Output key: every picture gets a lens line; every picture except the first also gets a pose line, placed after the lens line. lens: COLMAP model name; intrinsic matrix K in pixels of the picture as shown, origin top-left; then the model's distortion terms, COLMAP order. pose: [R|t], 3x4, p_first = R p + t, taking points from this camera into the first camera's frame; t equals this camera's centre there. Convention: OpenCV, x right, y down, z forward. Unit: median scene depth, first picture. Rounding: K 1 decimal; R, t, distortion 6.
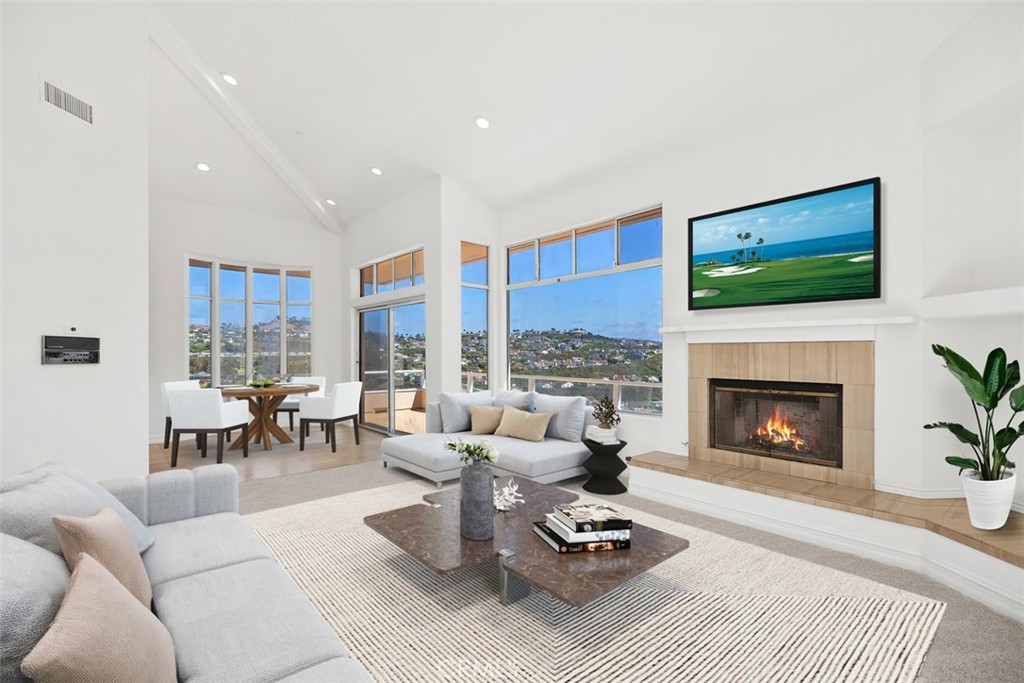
lens RADIAL K [[465.5, 0, 515.3], [0, 465.5, 349.2], [0, 0, 1]] dist [0.011951, -0.001622]
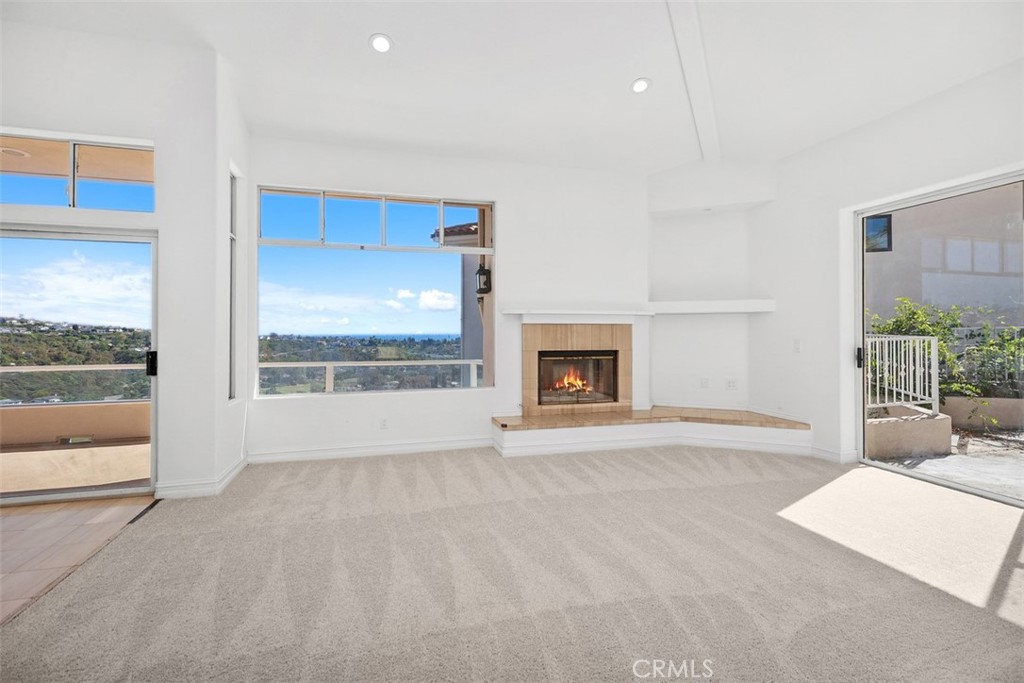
lens RADIAL K [[465.5, 0, 510.2], [0, 465.5, 333.3], [0, 0, 1]] dist [0.011951, -0.001622]
pose [[0.427357, 0.000597, 0.904083, -0.830220], [-0.008813, 0.999955, 0.003505, 0.009580], [-0.904040, -0.009466, 0.427343, 0.530742]]
